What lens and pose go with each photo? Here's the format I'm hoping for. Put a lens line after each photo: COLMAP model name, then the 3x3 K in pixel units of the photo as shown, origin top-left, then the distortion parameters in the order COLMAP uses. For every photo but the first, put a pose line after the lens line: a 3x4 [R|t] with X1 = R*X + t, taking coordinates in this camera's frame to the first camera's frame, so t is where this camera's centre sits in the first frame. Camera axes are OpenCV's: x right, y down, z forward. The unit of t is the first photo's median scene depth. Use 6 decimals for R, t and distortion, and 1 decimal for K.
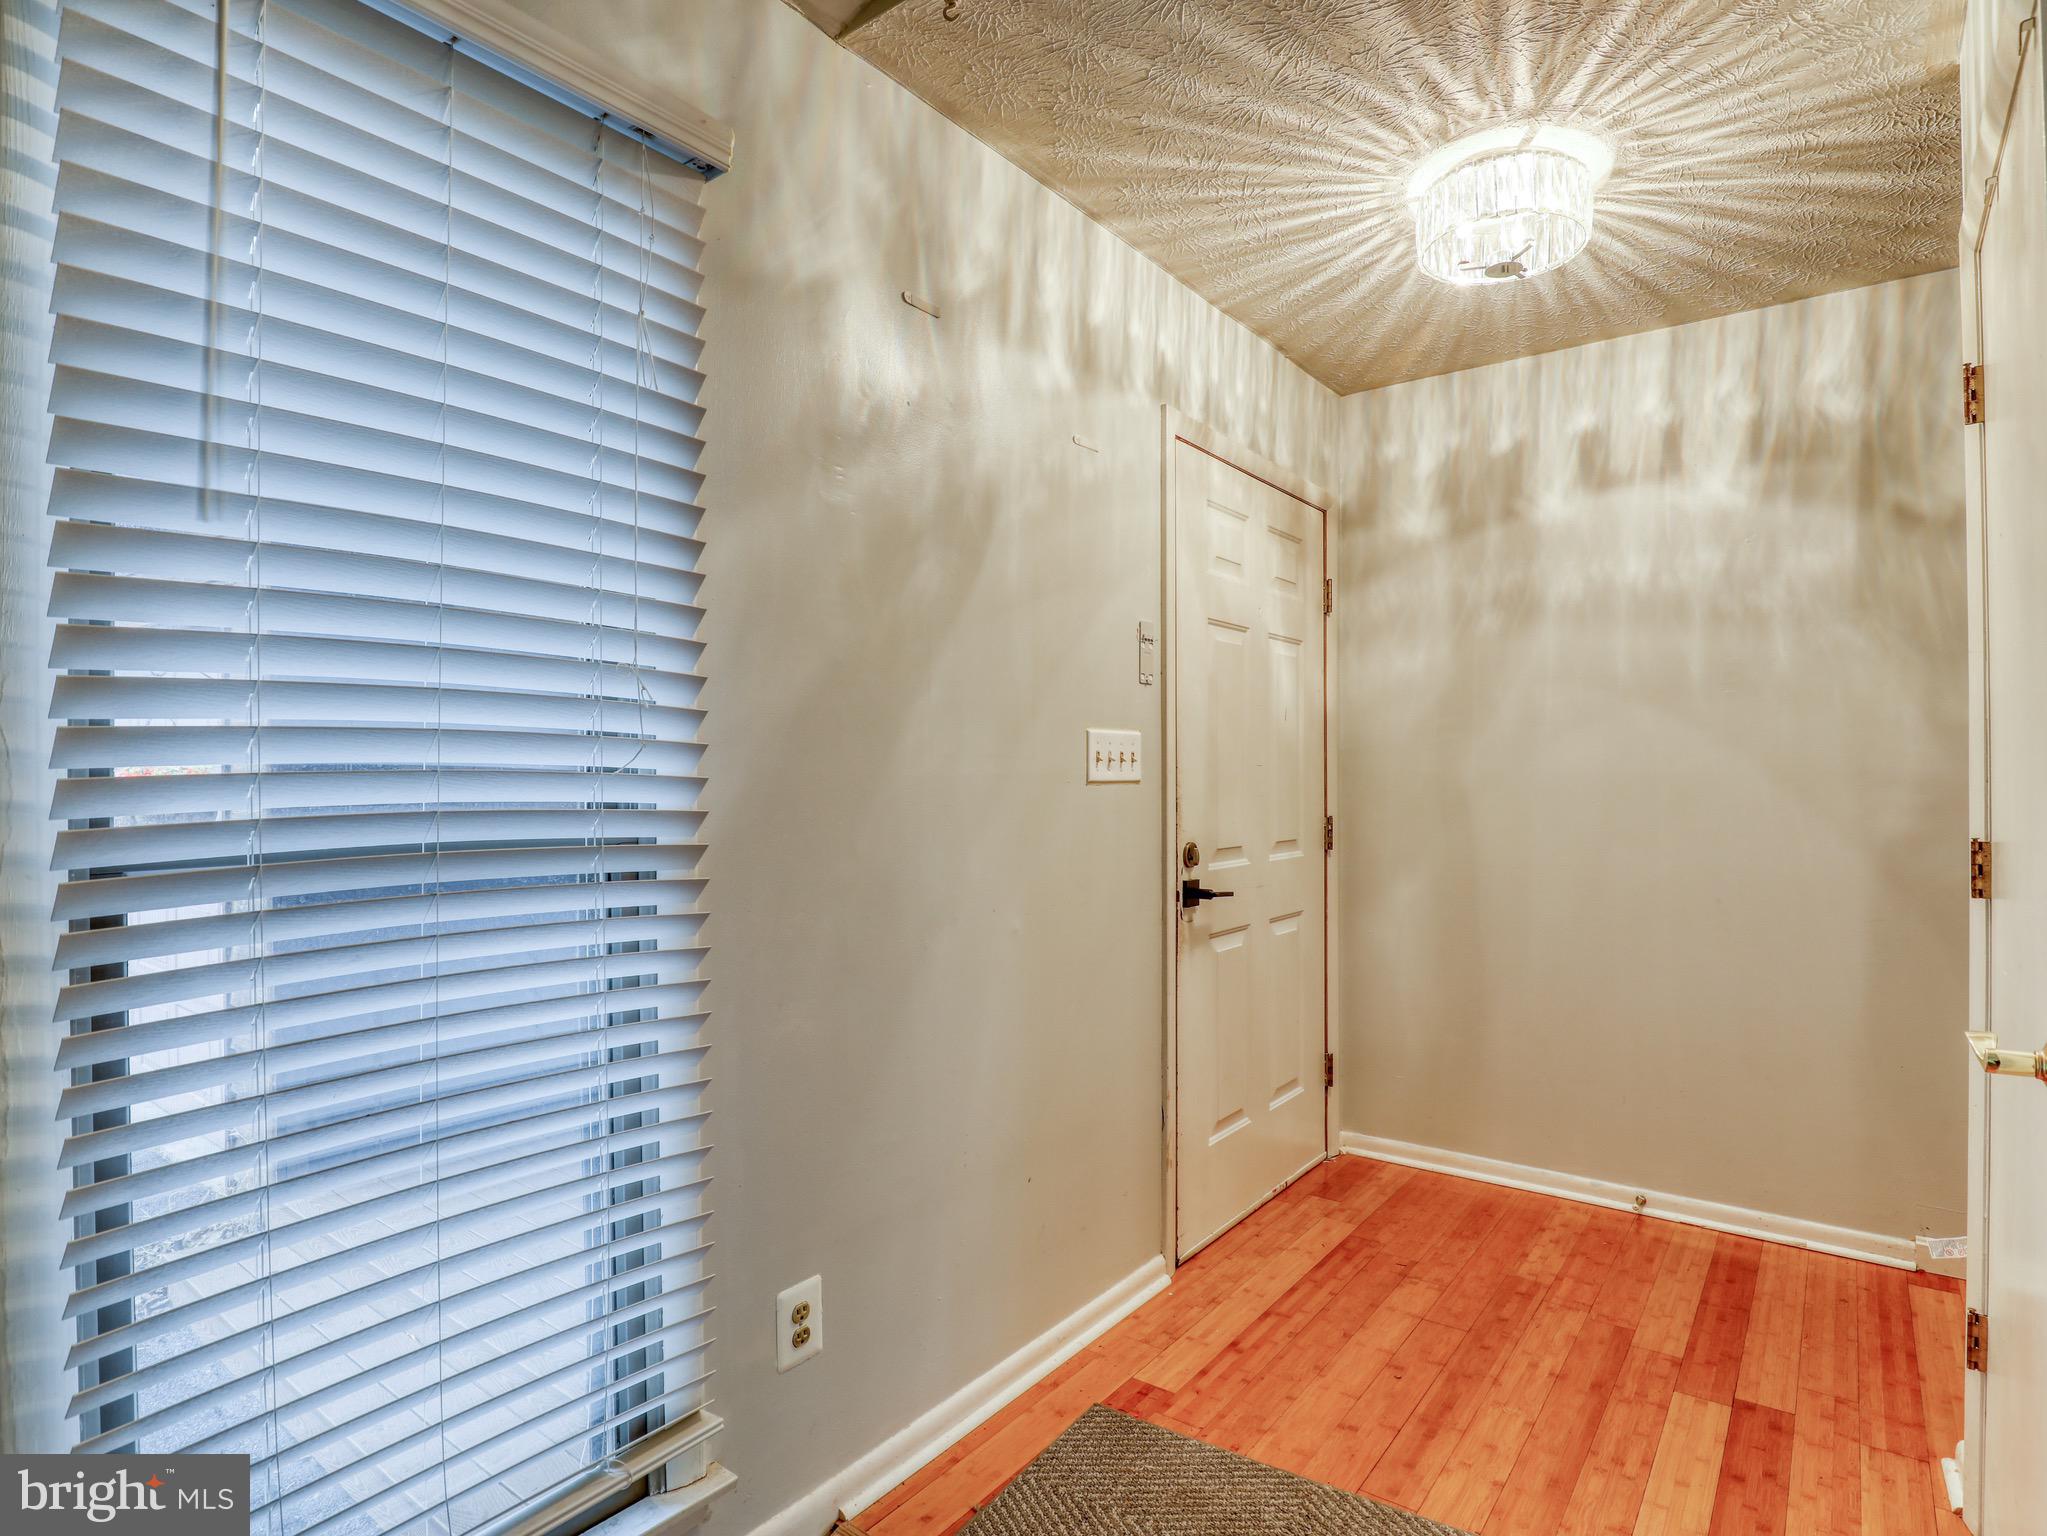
lens RADIAL K [[1094.4, 0, 1015.6], [0, 1094.4, 769.5], [0, 0, 1]] dist [-0.034047, 0.006733]
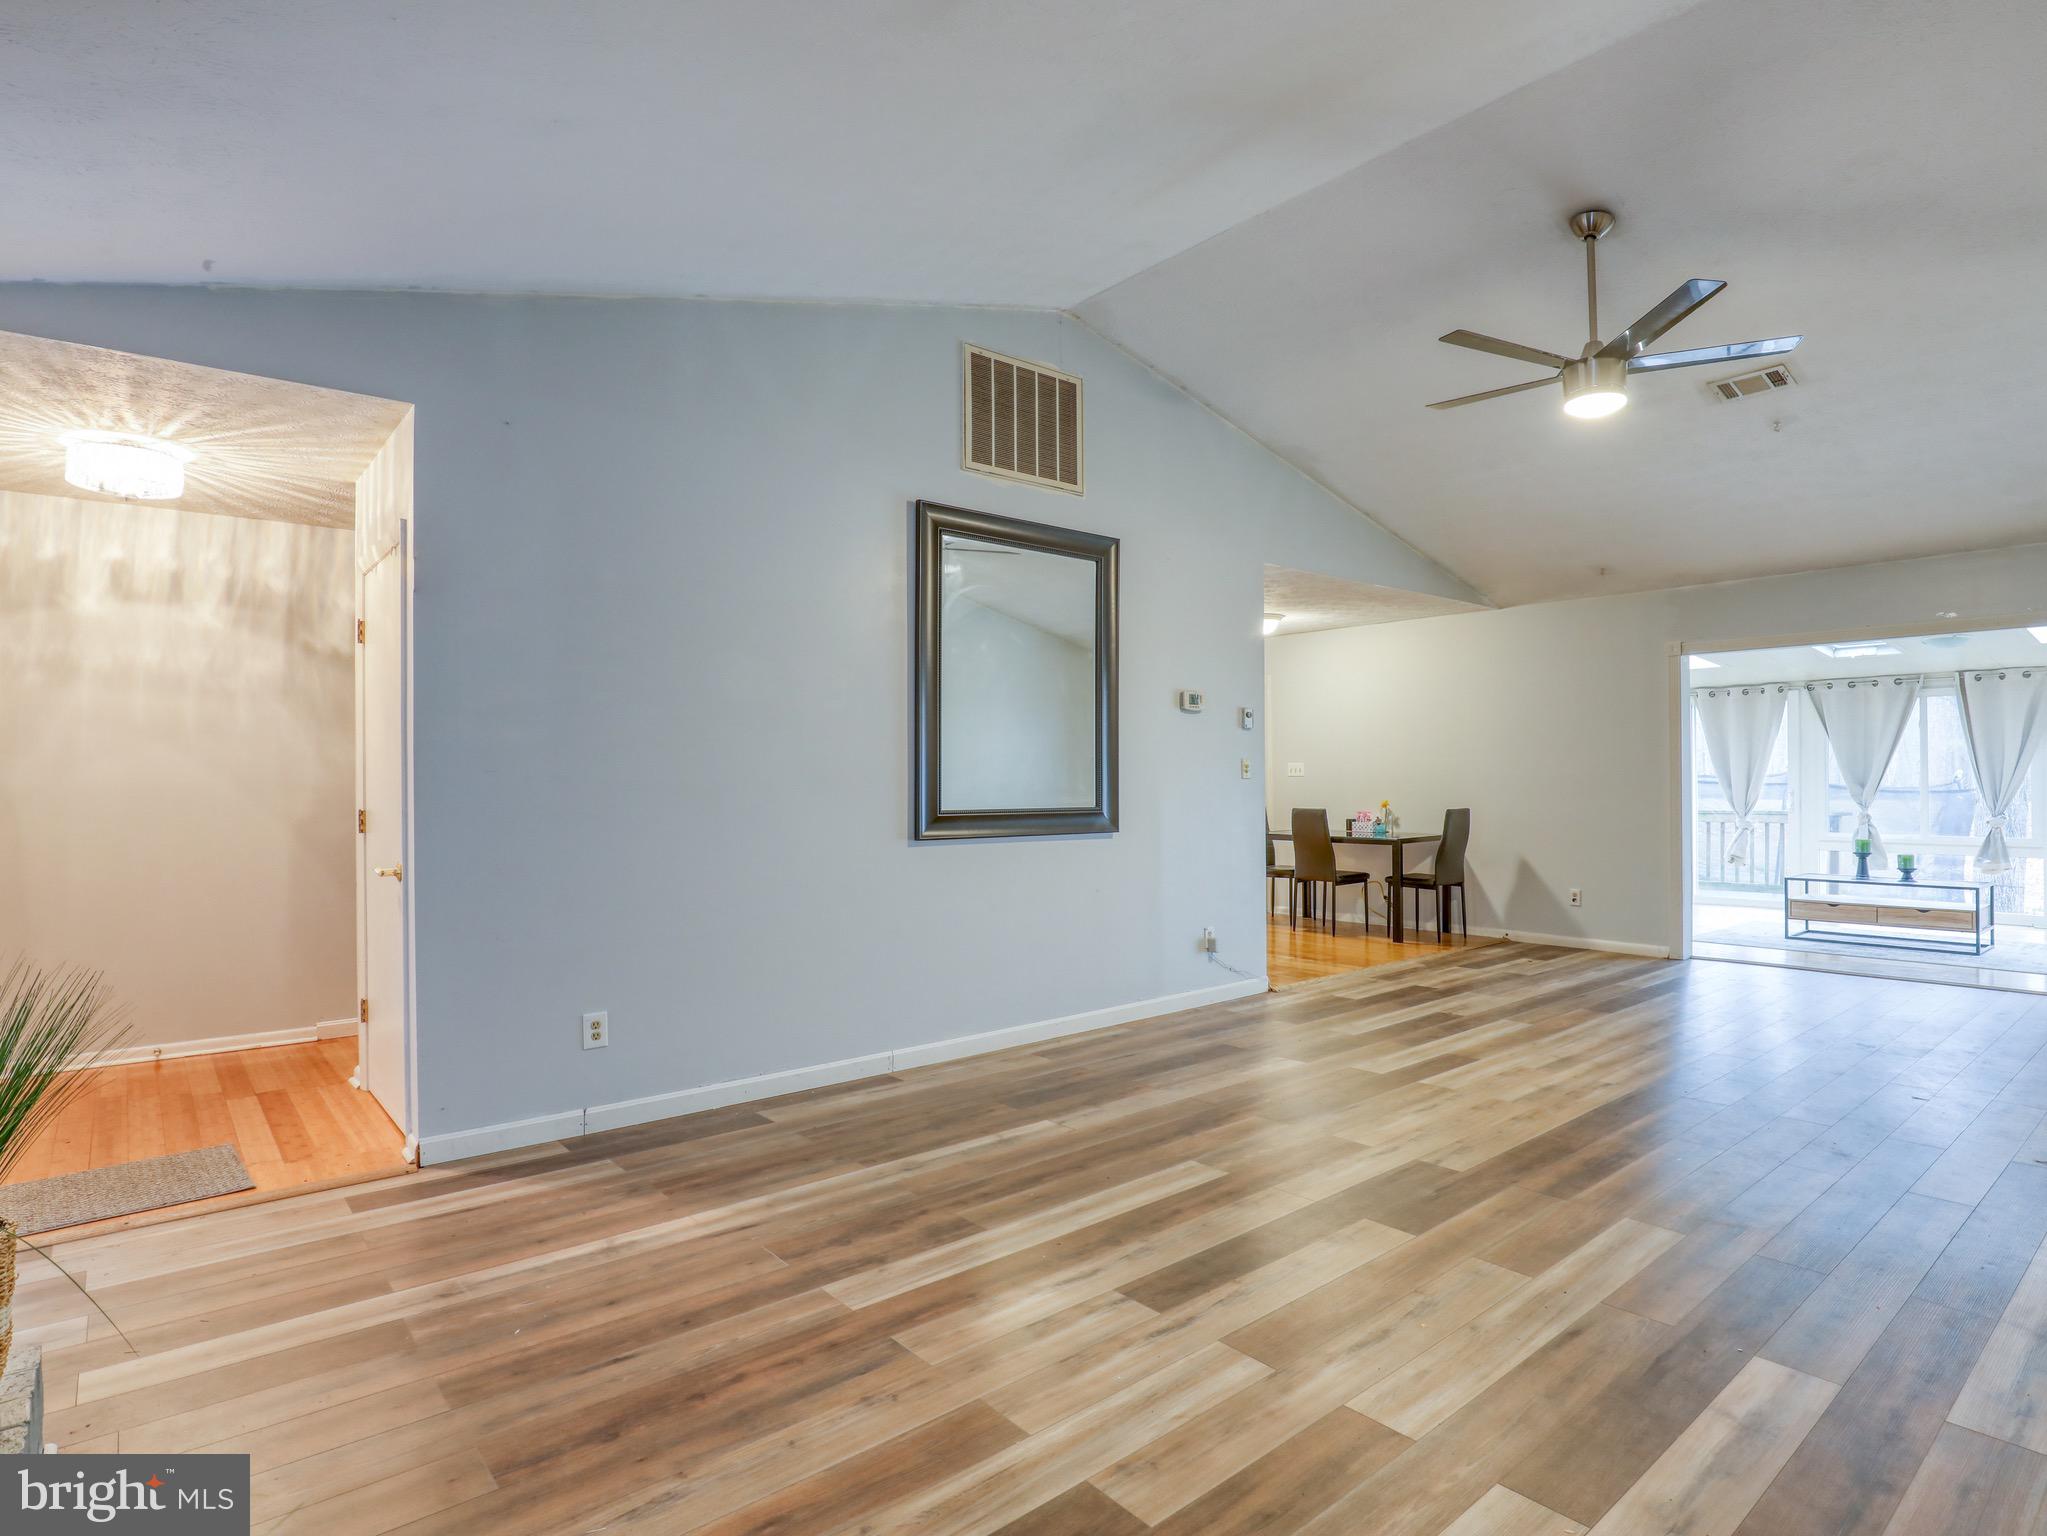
lens RADIAL K [[1094.4, 0, 1052.6], [0, 1094.4, 769.9], [0, 0, 1]] dist [-0.034047, 0.006733]
pose [[0.194657, 0.011366, 0.980805, -0.765106], [0.004573, 0.999911, -0.012495, 0.007755], [-0.980861, 0.006917, 0.194588, -0.649332]]
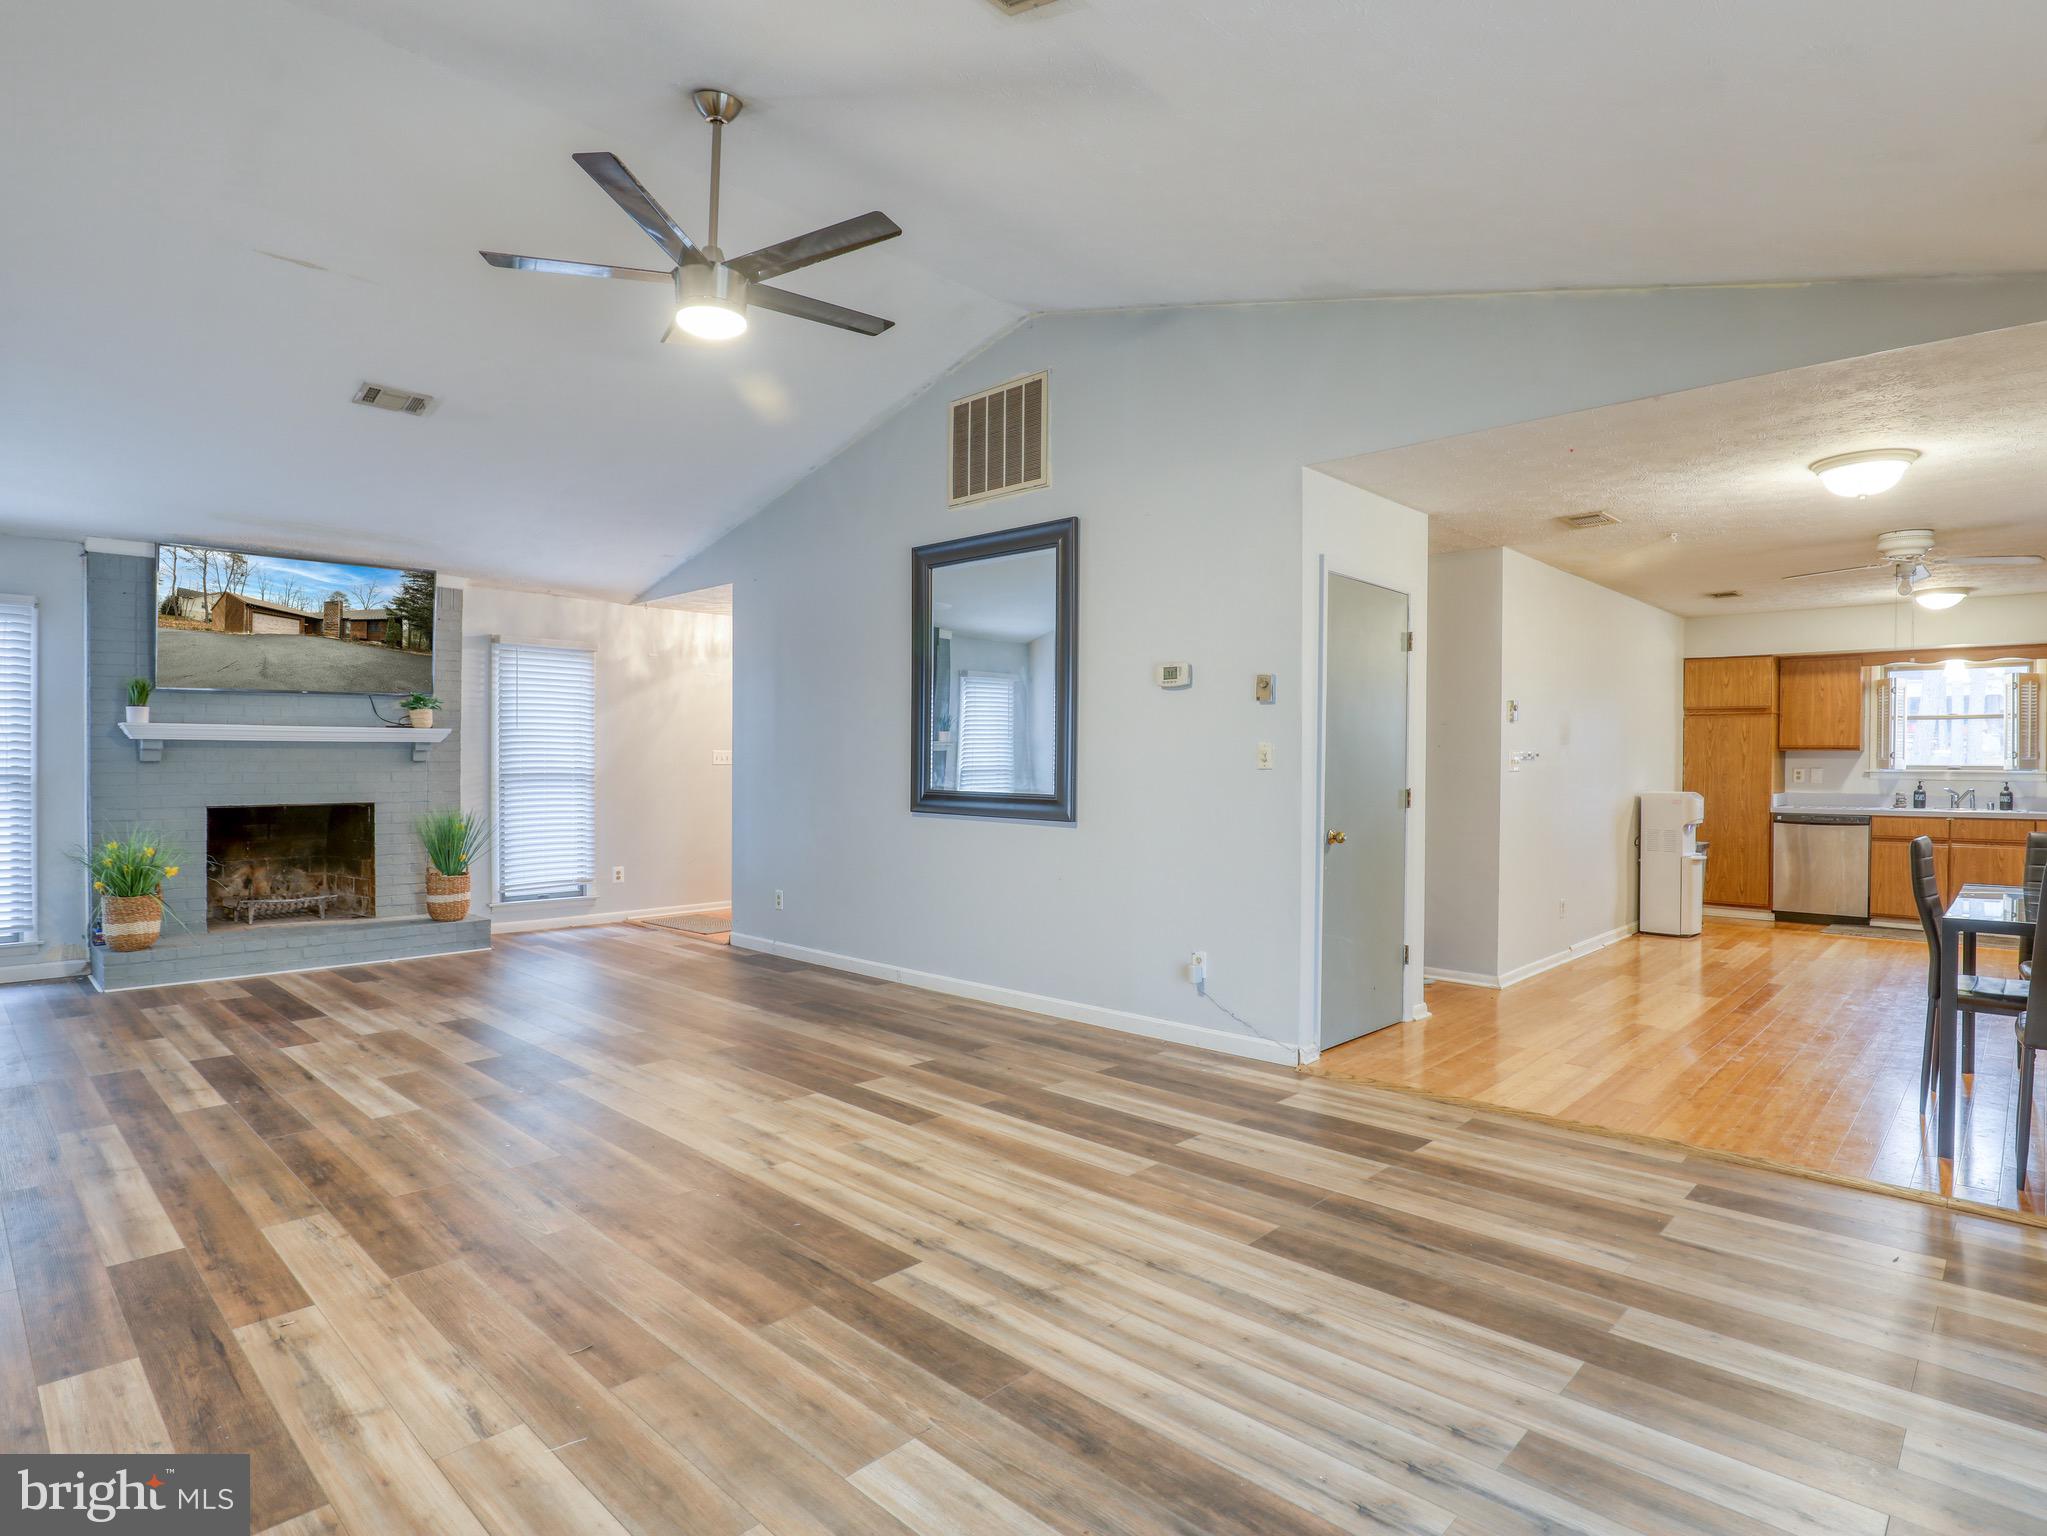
lens RADIAL K [[1094.4, 0, 1017.3], [0, 1094.4, 778.0], [0, 0, 1]] dist [-0.034047, 0.006733]
pose [[0.995261, 0.011260, -0.096581, 1.263057], [-0.009891, 0.999844, 0.014635, -0.008168], [0.096730, -0.013610, 0.995218, -2.270076]]
